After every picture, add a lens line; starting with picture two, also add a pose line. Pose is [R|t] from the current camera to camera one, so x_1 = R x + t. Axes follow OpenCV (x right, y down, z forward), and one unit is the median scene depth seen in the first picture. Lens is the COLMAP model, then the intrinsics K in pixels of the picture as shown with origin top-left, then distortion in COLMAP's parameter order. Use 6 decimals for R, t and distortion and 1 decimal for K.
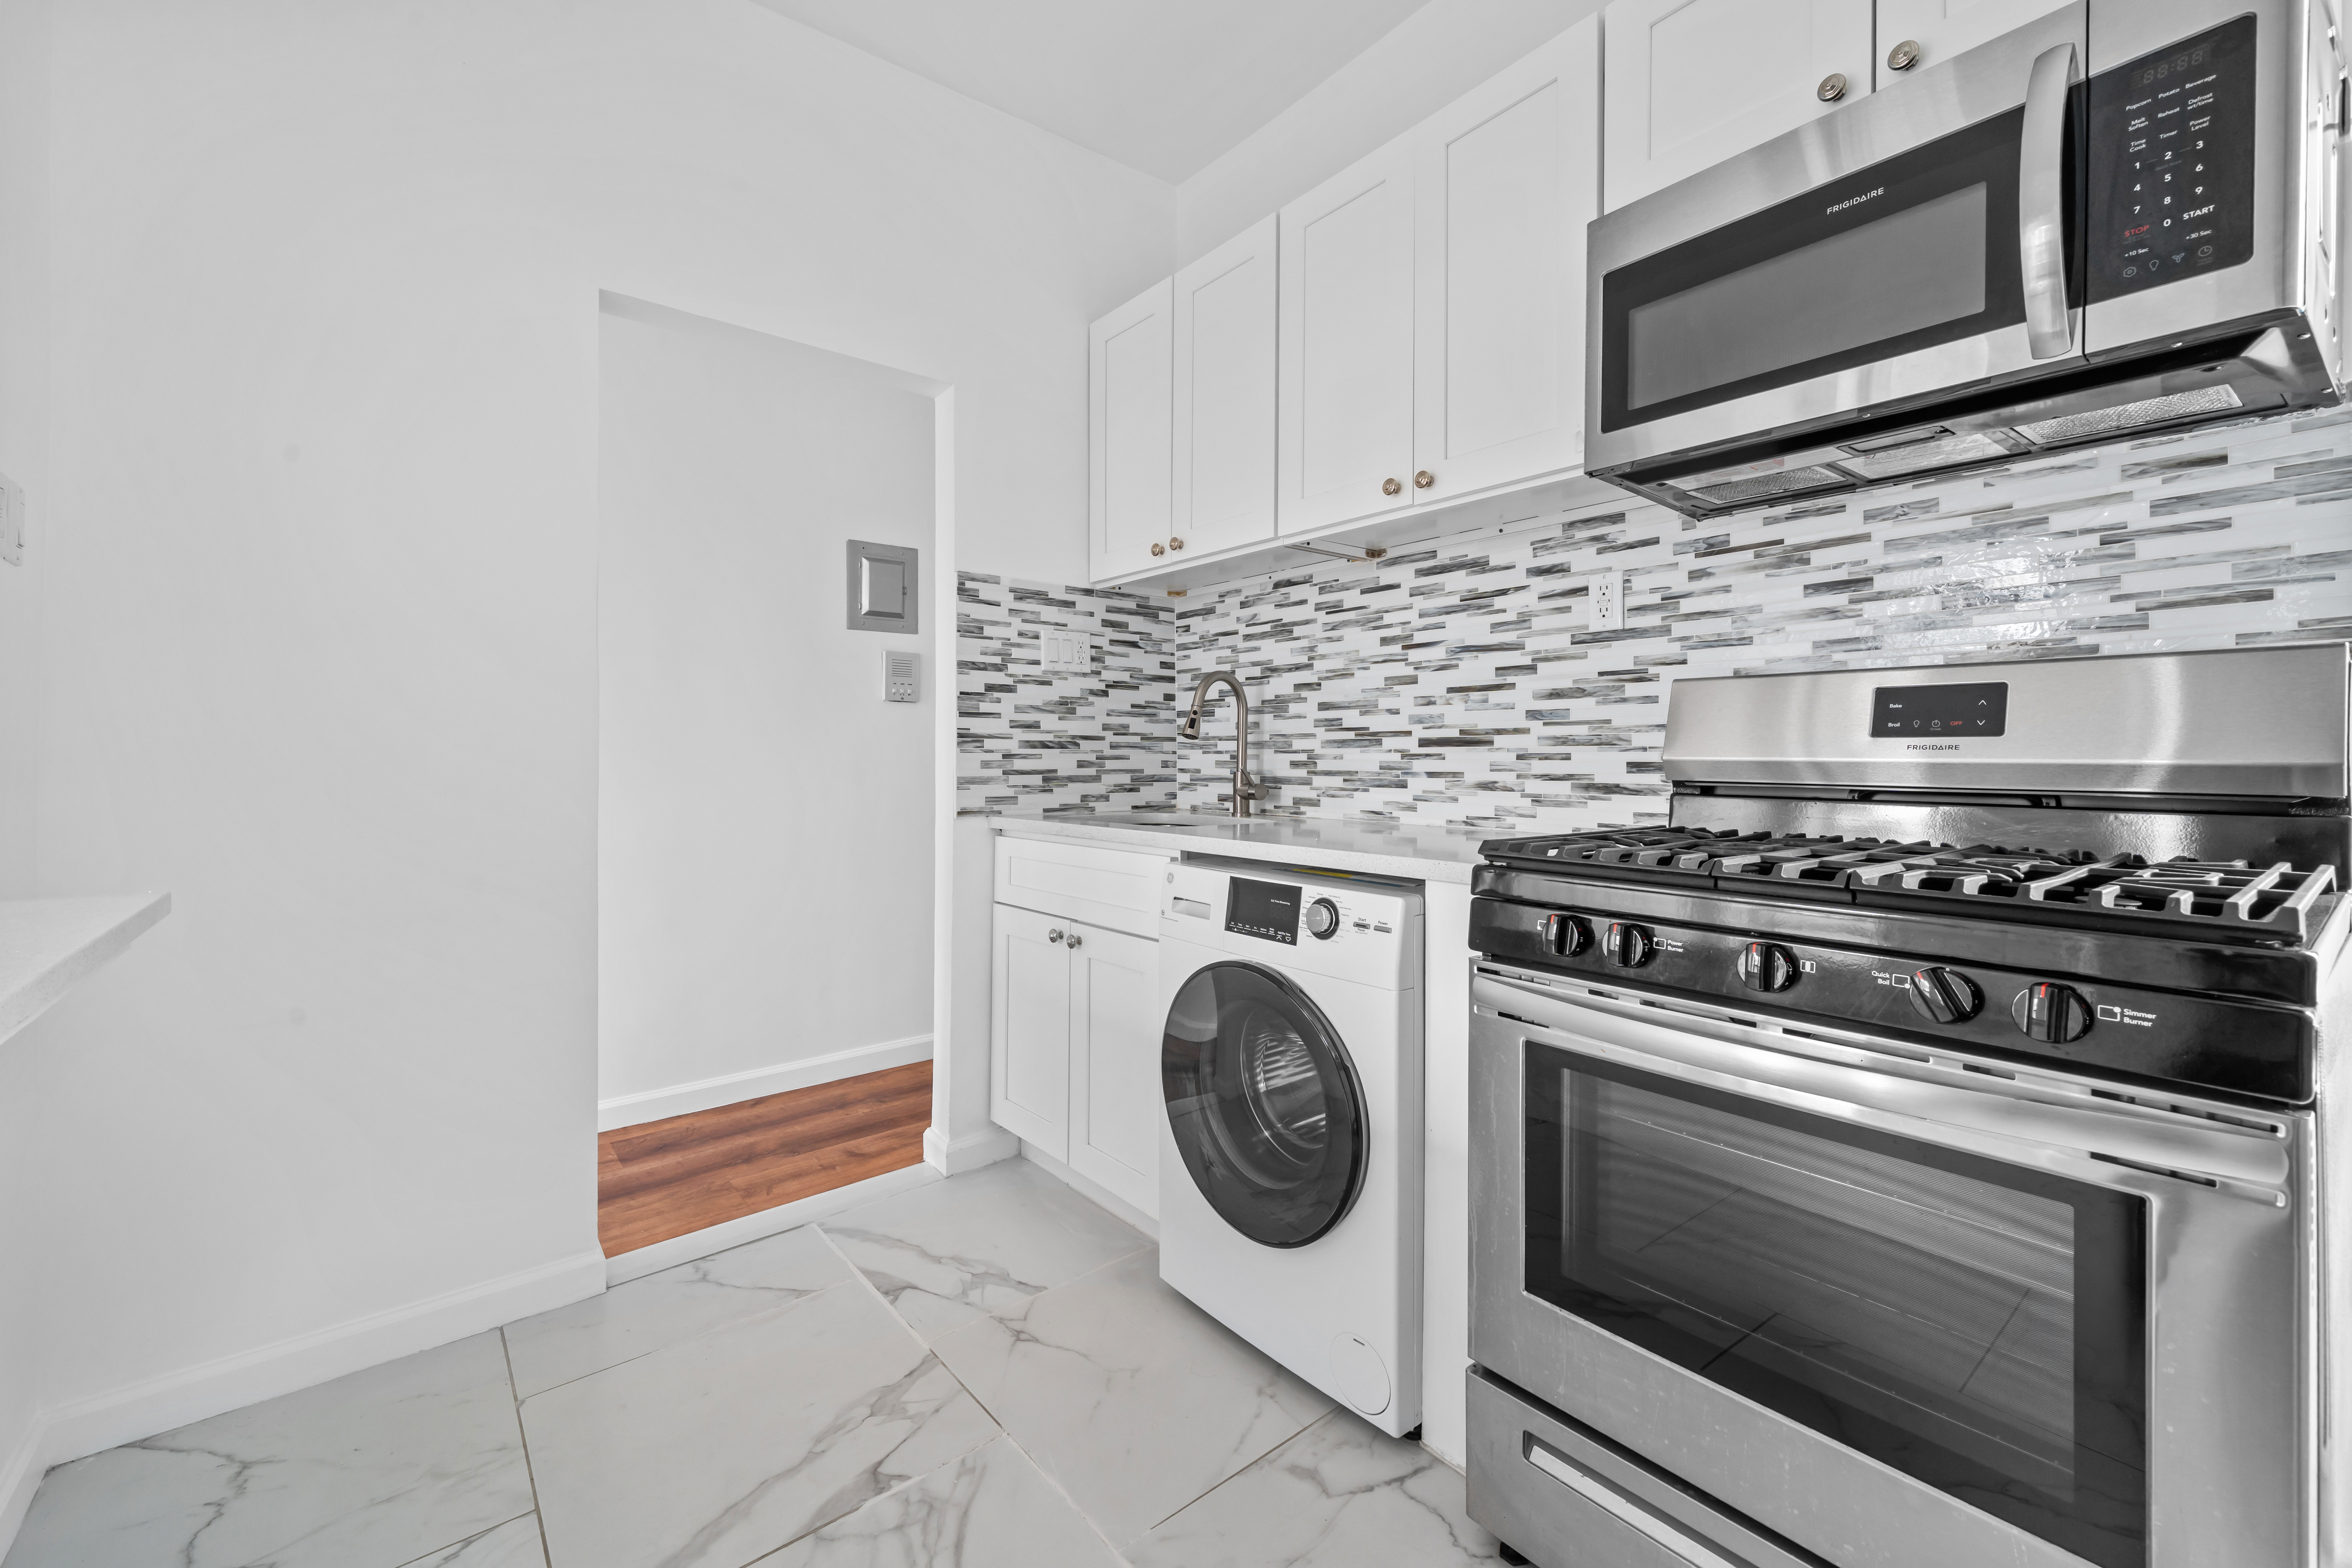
lens RADIAL K [[970.3, 0, 1188.9], [0, 970.3, 763.3], [0, 0, 1]] dist [0.001860, -0.000880]
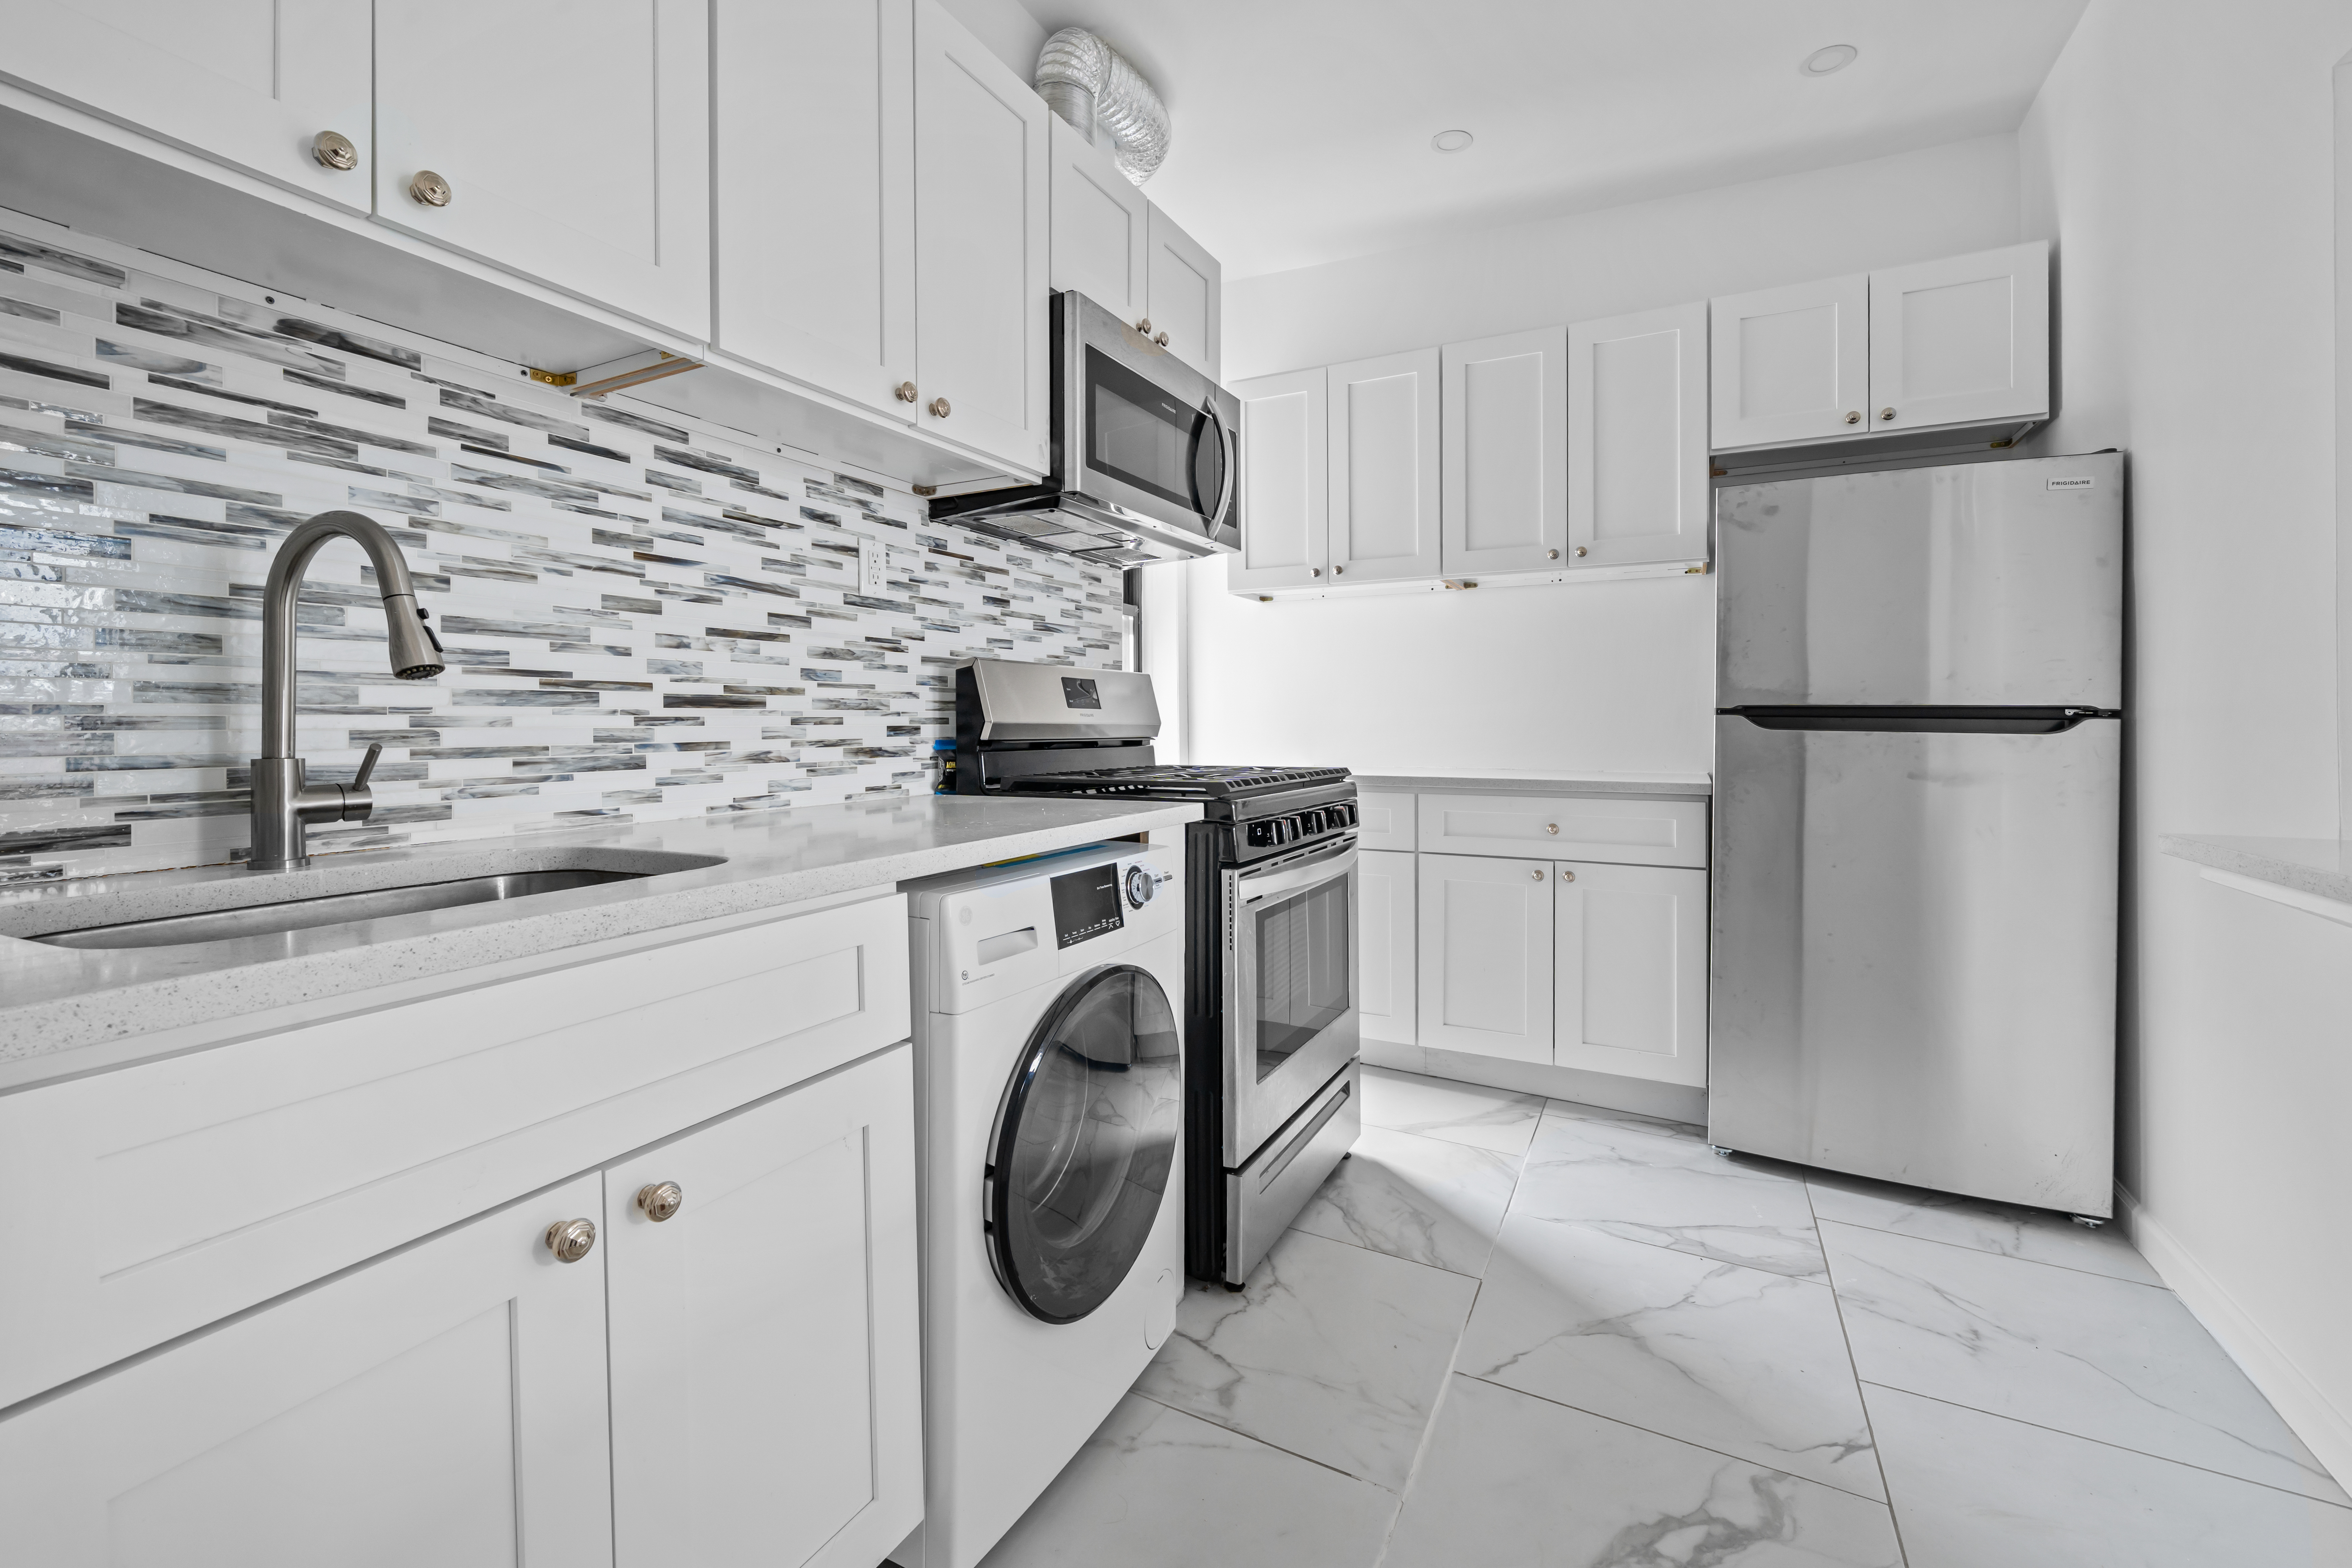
lens RADIAL K [[970.3, 0, 1177.4], [0, 970.3, 726.6], [0, 0, 1]] dist [0.001860, -0.000880]
pose [[-0.383353, -0.003670, 0.923594, -0.574164], [0.009640, 0.999922, 0.007974, -0.005380], [-0.923551, 0.011961, -0.383288, 0.992868]]
